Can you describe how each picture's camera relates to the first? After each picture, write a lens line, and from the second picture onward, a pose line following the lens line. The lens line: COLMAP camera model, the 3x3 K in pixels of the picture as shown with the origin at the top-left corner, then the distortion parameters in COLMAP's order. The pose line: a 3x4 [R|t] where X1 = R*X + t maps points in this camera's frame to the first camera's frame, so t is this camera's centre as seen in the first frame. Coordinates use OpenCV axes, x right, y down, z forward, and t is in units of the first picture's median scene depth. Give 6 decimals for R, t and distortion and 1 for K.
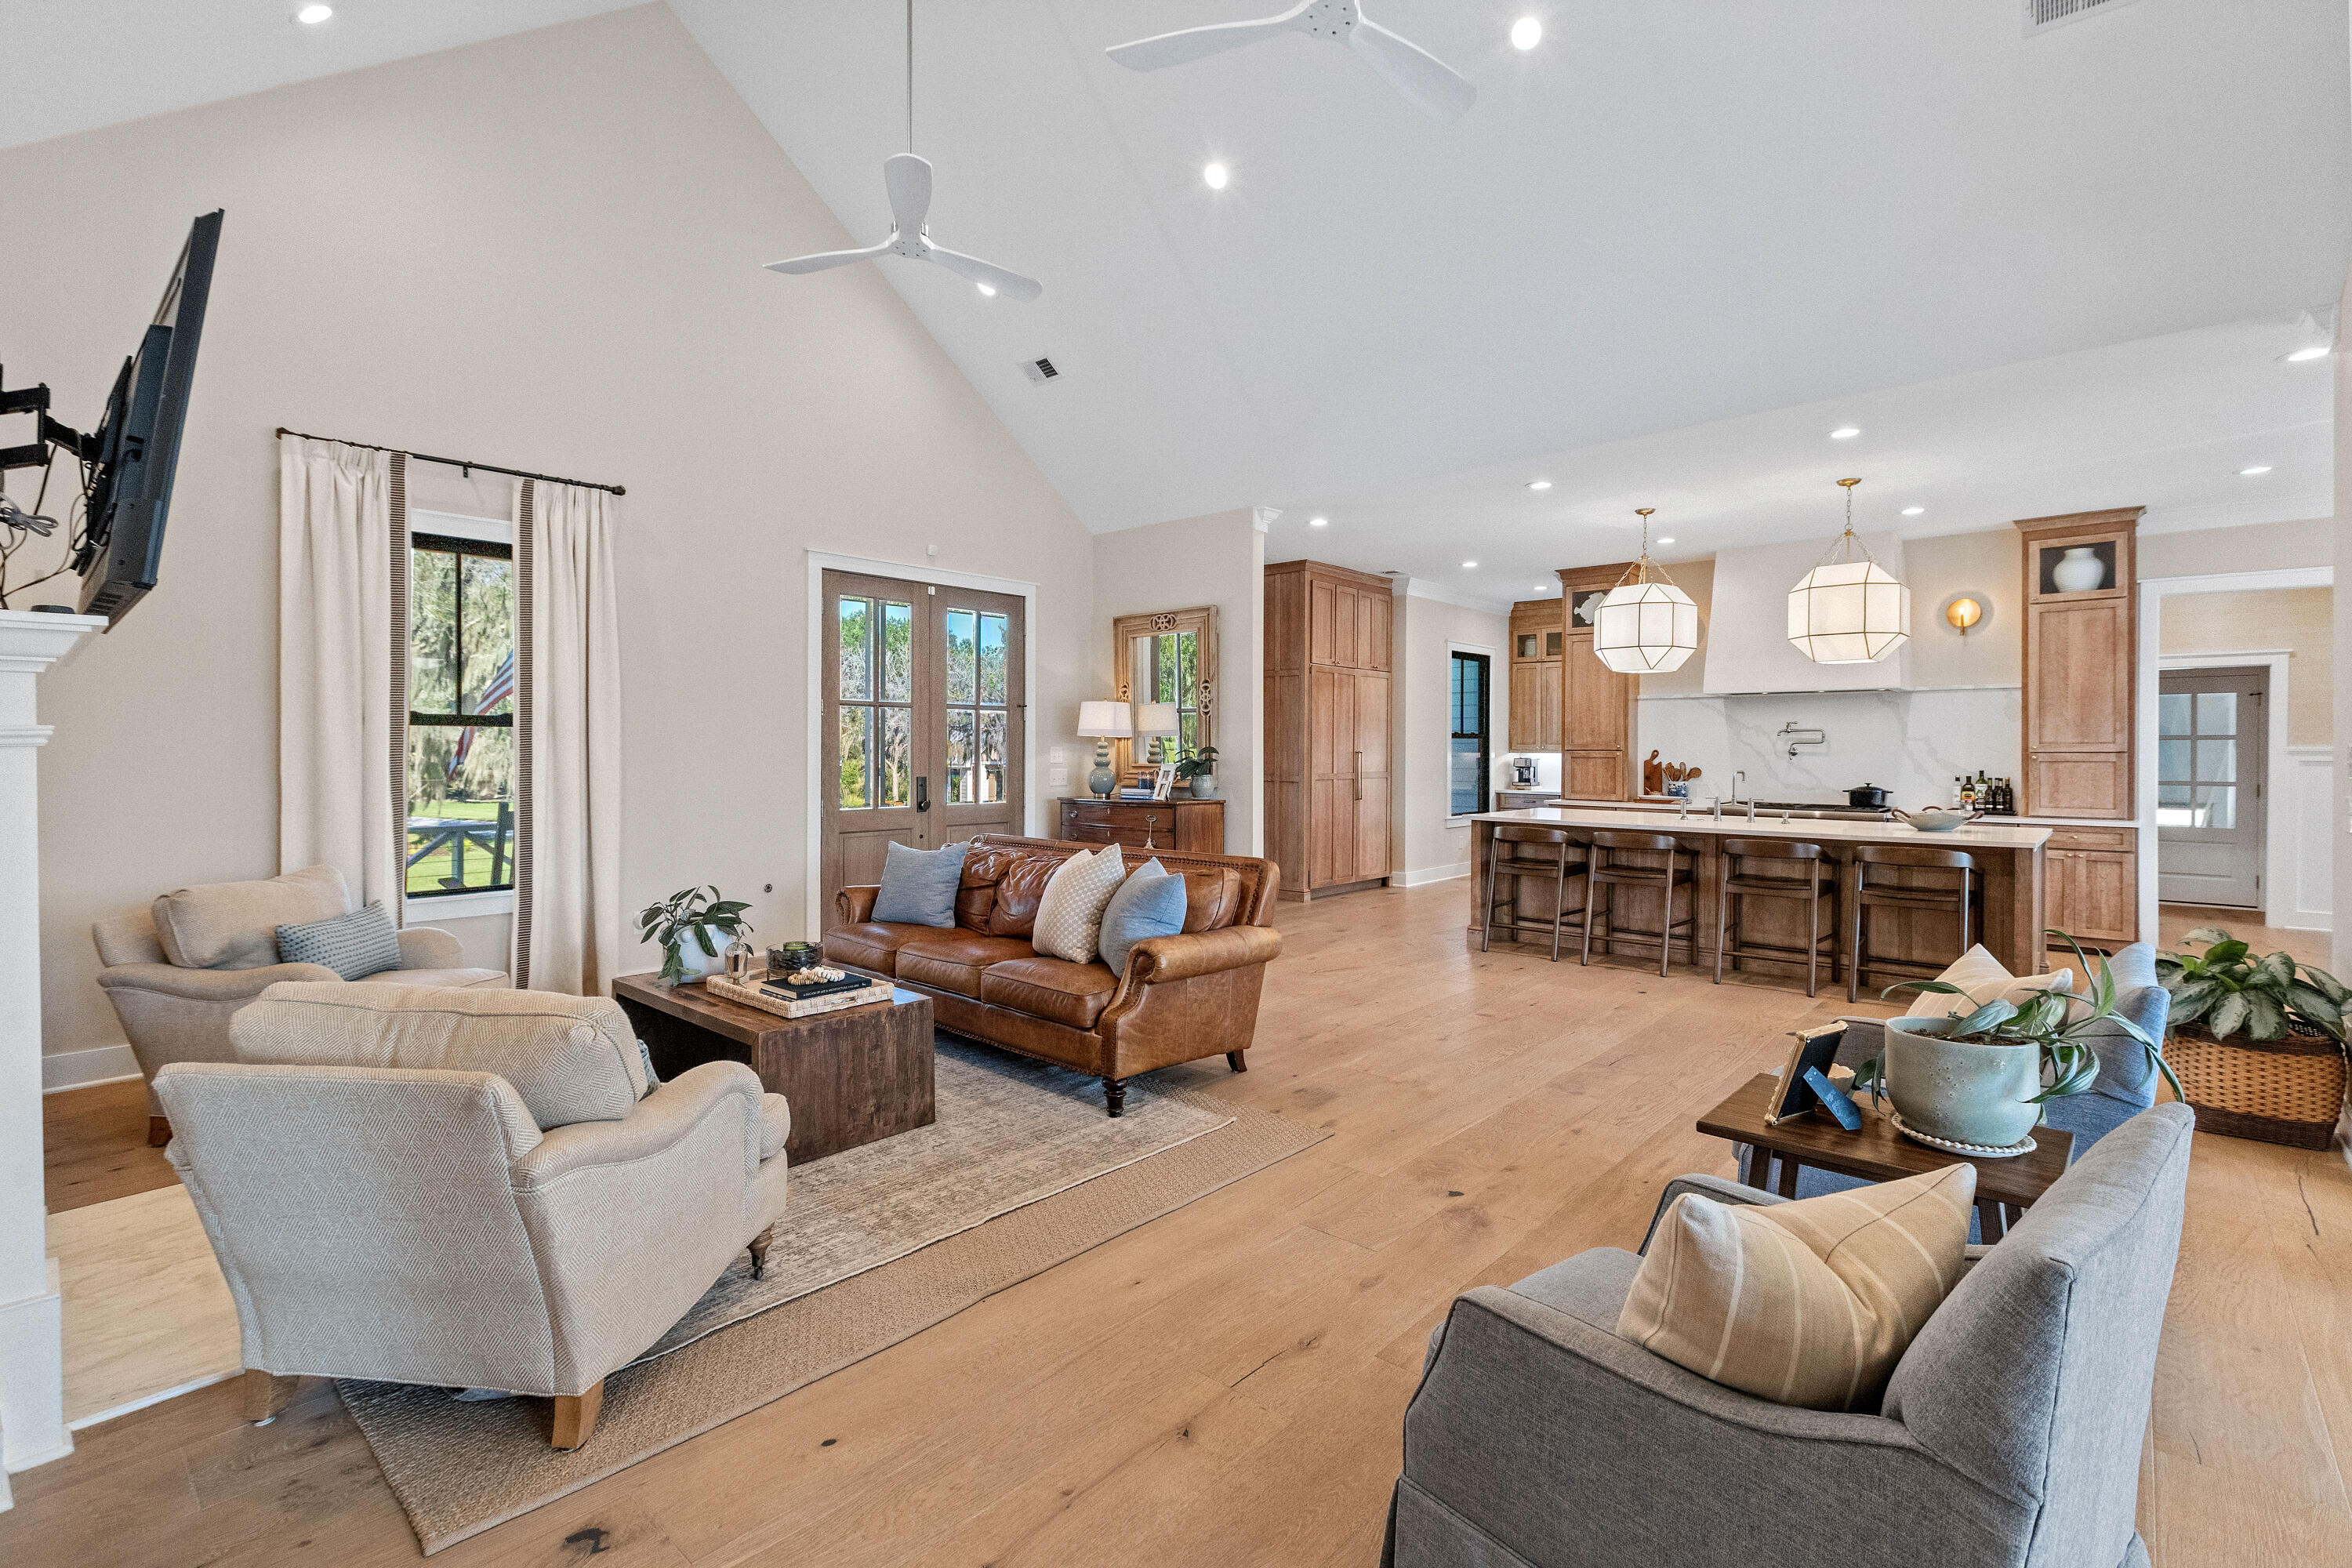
lens RADIAL K [[1072.6, 0, 1168.3], [0, 1072.6, 752.6], [0, 0, 1]] dist [0.001778, 0.000454]
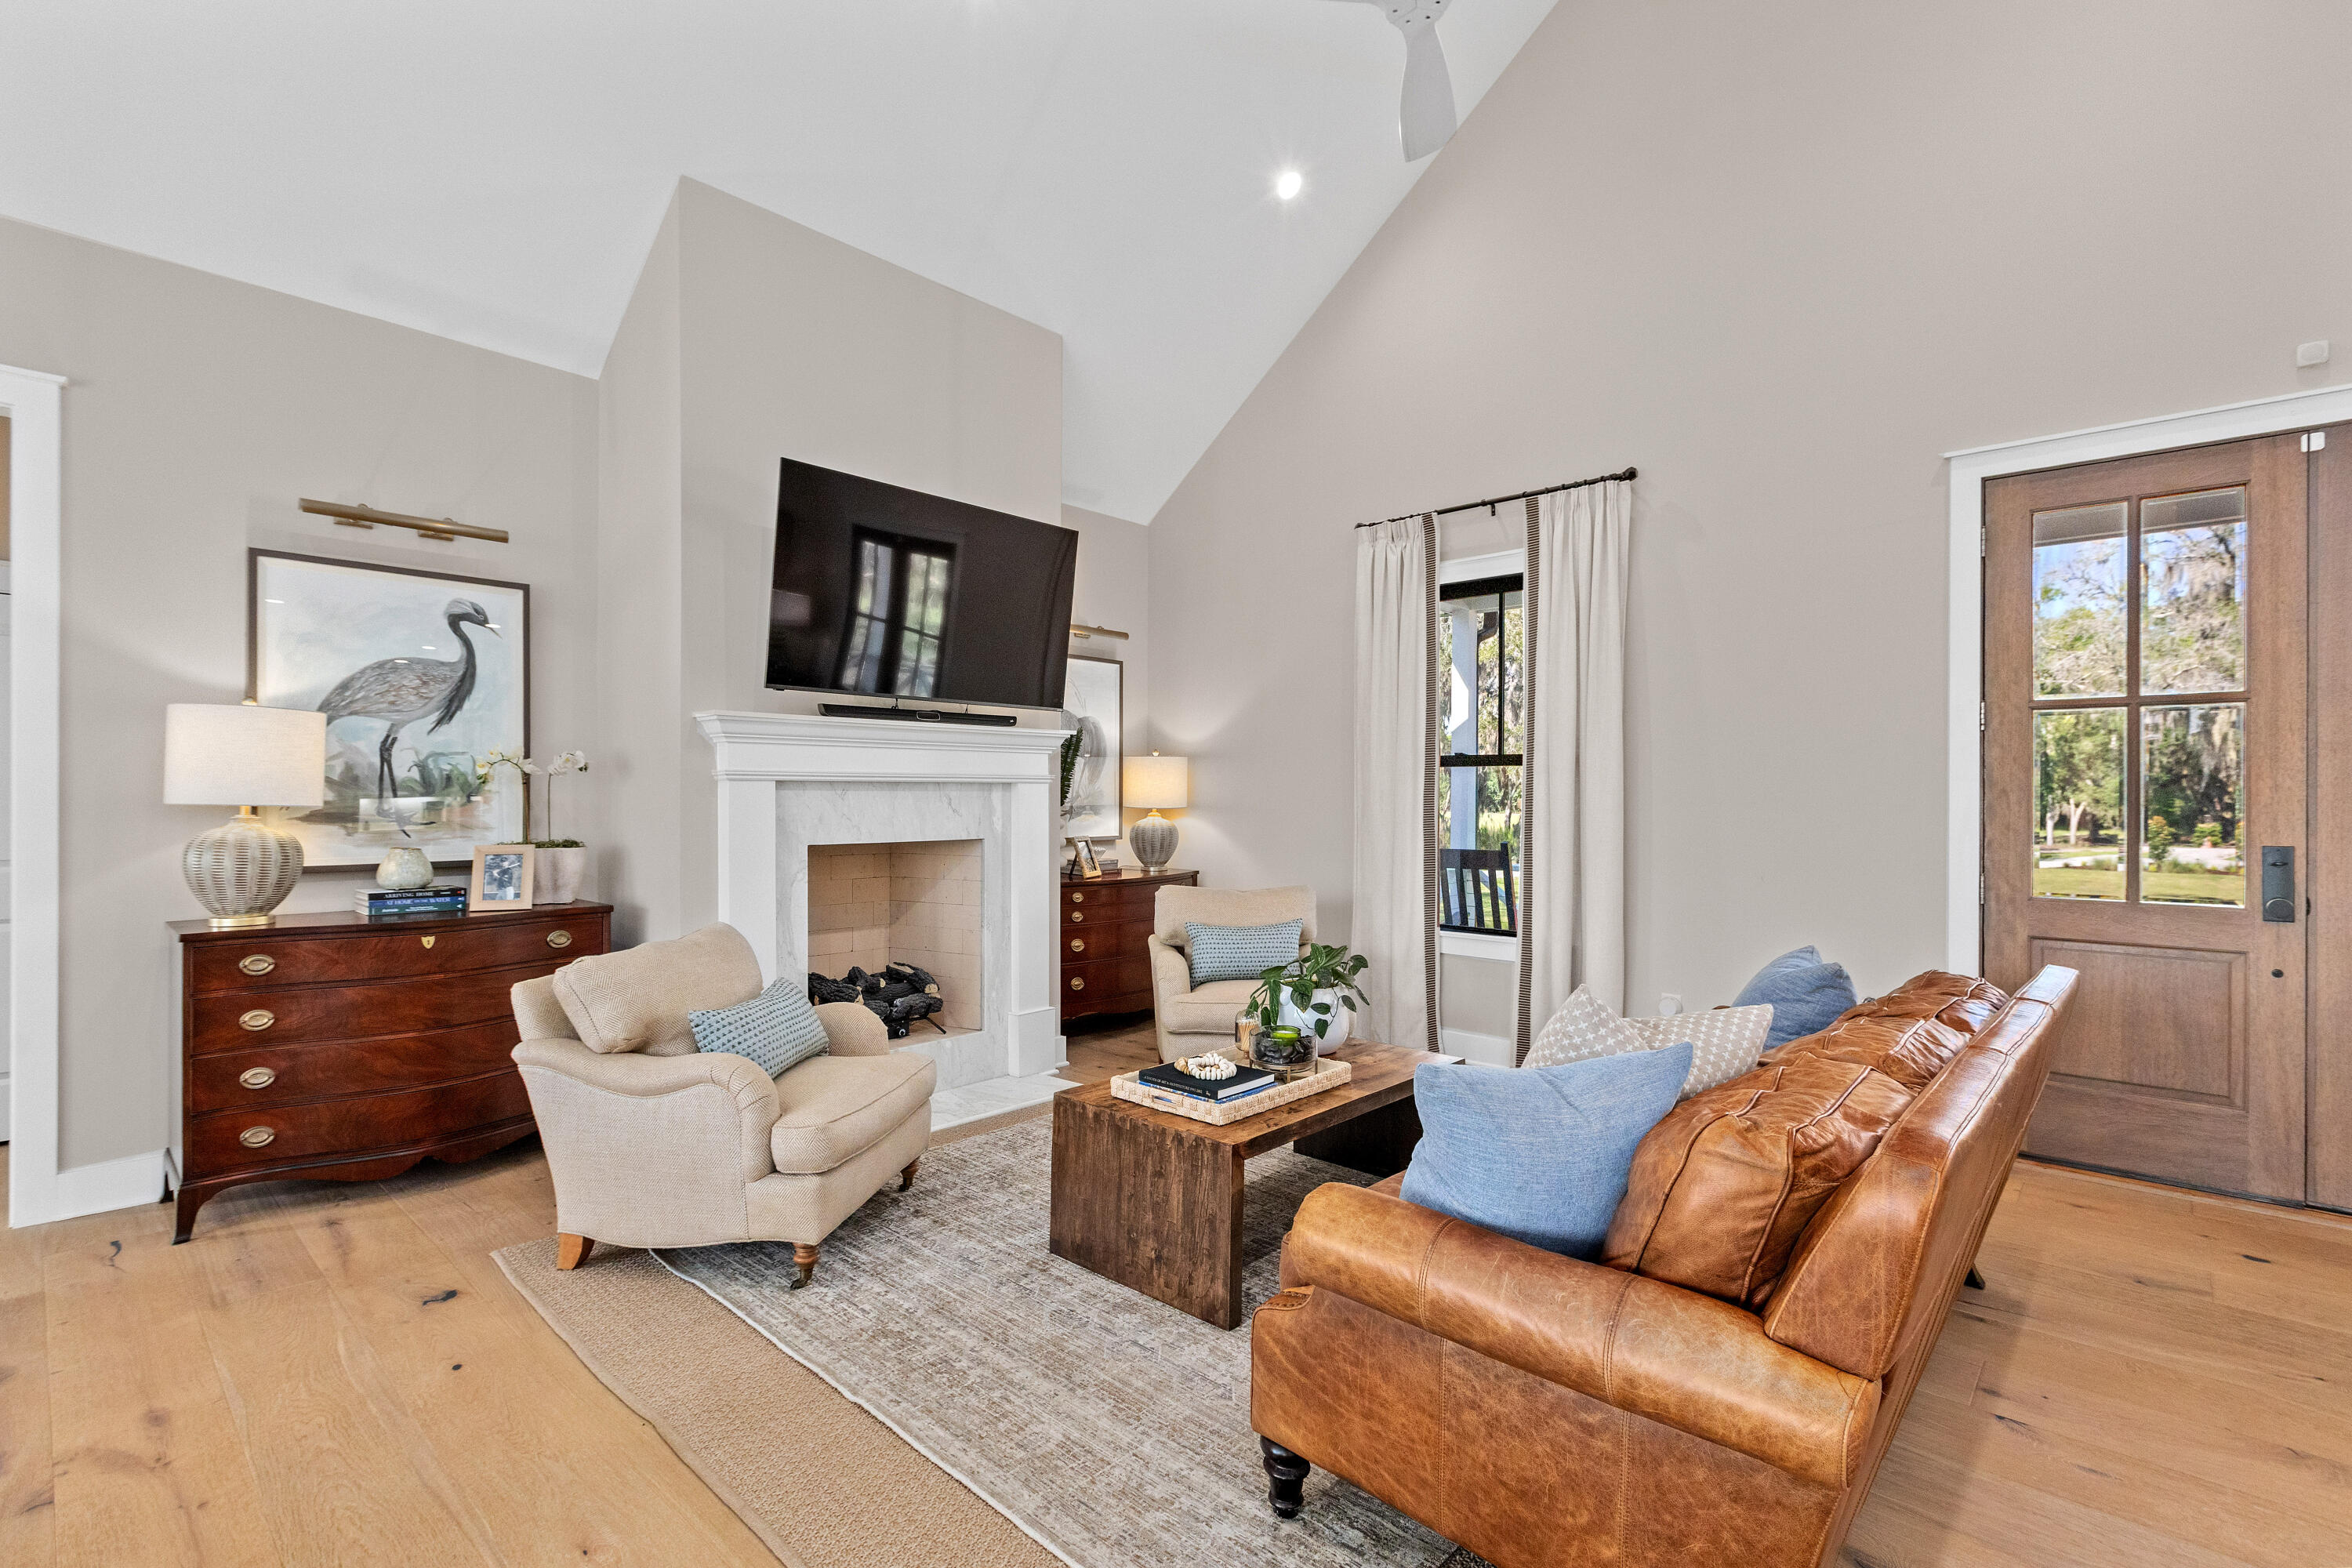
lens RADIAL K [[1064.7, 0, 1163.7], [0, 1064.7, 787.6], [0, 0, 1]] dist [0.002214, 0.000736]
pose [[-0.013681, -0.010784, -0.999848, 0.334307], [-0.009097, 0.999902, -0.010660, 0.008620], [0.999865, 0.008950, -0.013778, 0.711990]]
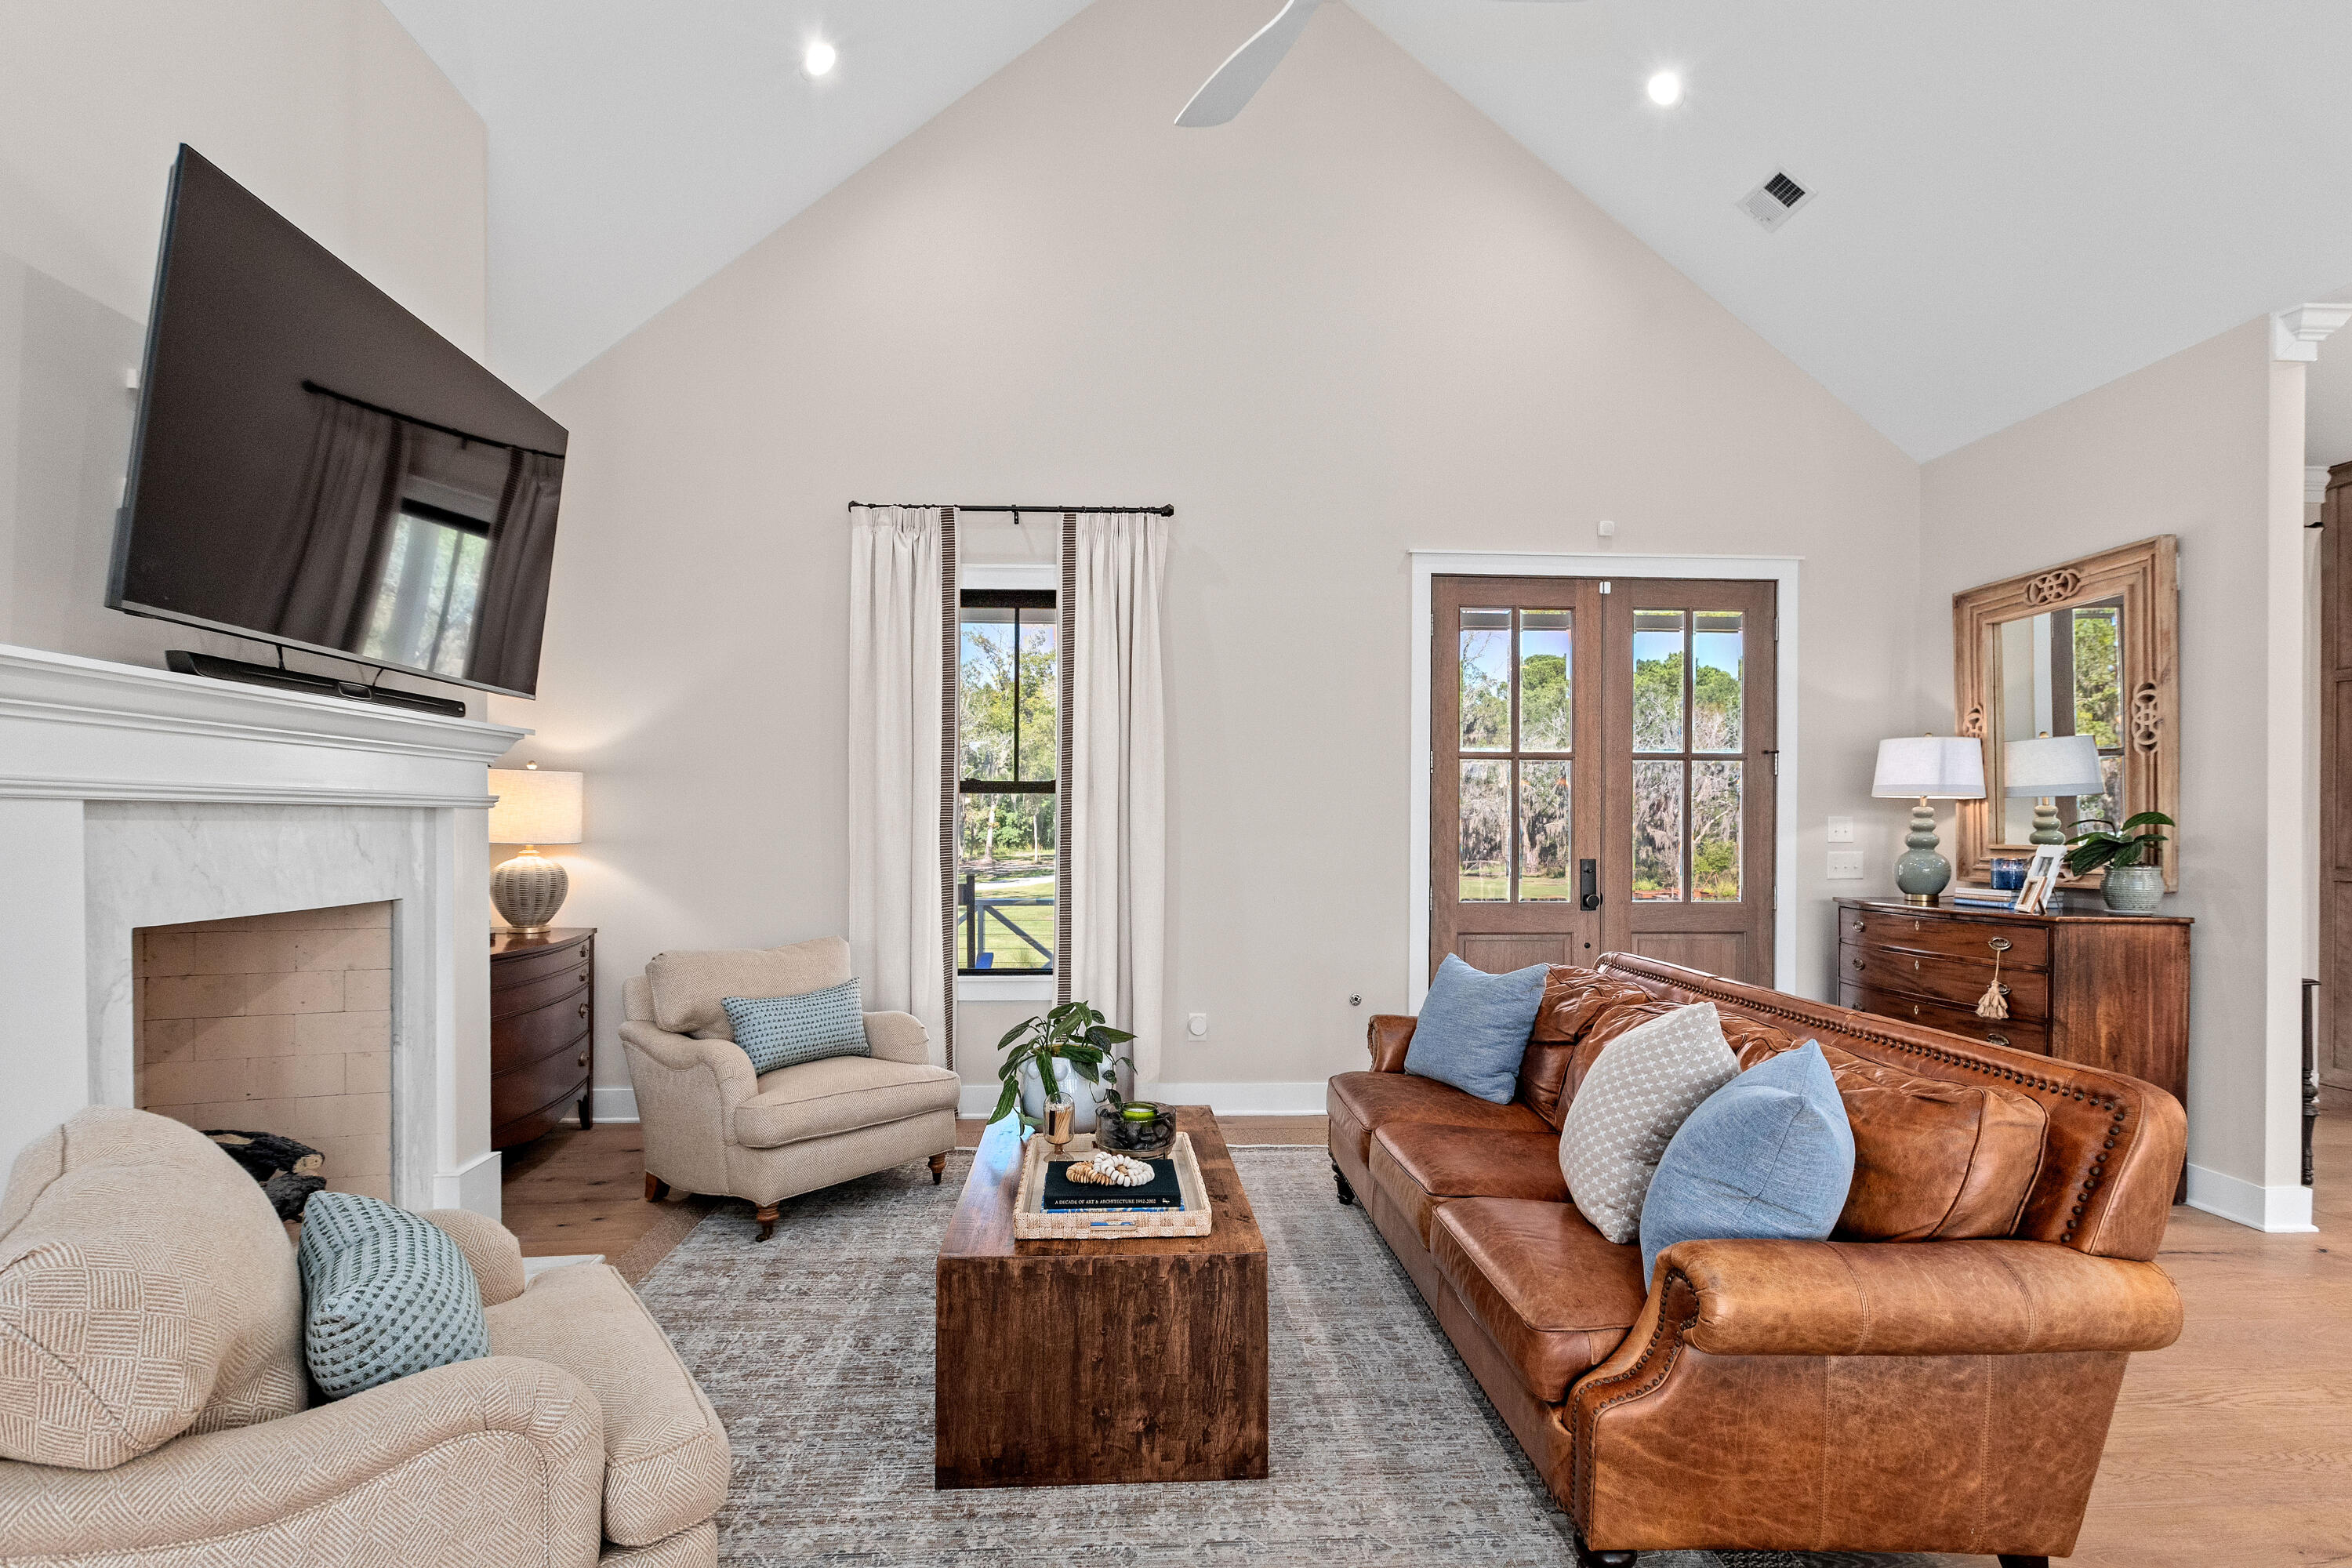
lens RADIAL K [[1119.4, 0, 1158.1], [0, 1119.4, 828.7], [0, 0, 1]] dist [0.001461, 0.000153]
pose [[0.710173, 0.000539, -0.704027, 0.110179], [-0.003570, 0.999990, -0.002835, 0.008031], [0.704018, 0.004527, 0.710167, 0.403925]]
